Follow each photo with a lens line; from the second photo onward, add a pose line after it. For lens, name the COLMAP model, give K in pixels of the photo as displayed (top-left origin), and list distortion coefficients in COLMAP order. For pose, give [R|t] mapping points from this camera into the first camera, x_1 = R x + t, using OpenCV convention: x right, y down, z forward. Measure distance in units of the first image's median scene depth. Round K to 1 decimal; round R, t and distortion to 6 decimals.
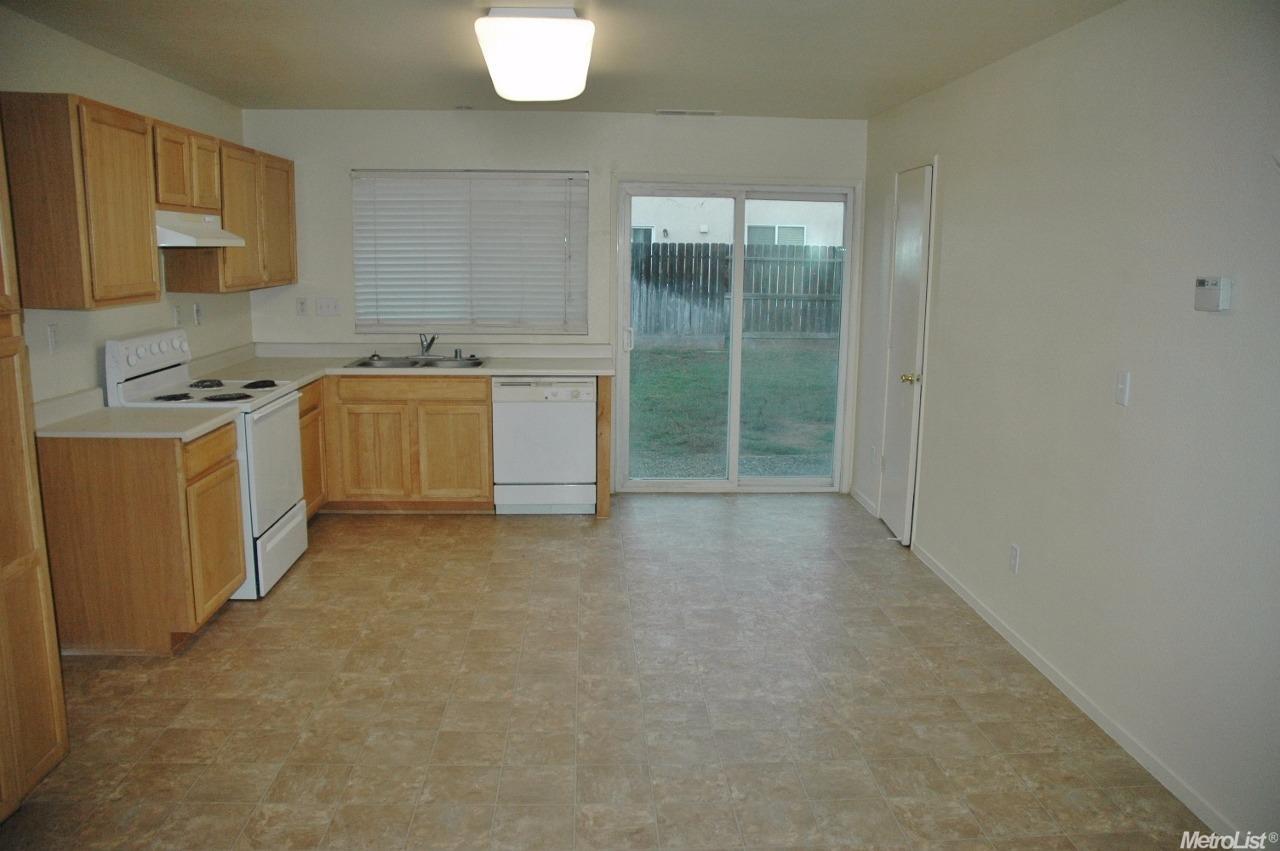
lens RADIAL K [[1021.7, 0, 640.0], [0, 1021.7, 425.5], [0, 0, 1]] dist [-0.163350, 0.165822]
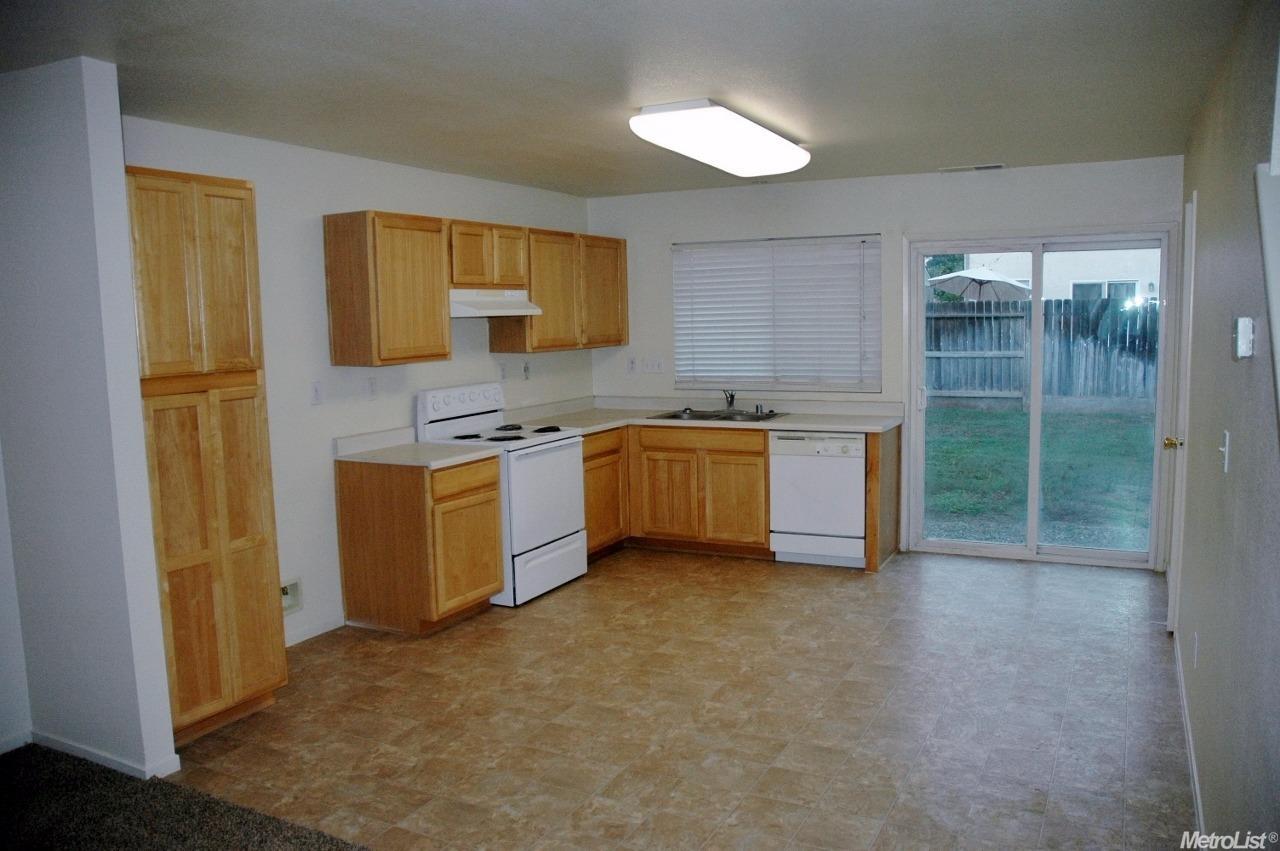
lens RADIAL K [[1012.9, 0, 610.9], [0, 1012.9, 449.3], [0, 0, 1]] dist [-0.219512, 0.259226]
pose [[0.848651, 0.034397, -0.527834, 0.271385], [-0.052986, 0.998392, -0.020130, 0.001961], [0.526293, 0.045051, 0.849109, 0.015001]]
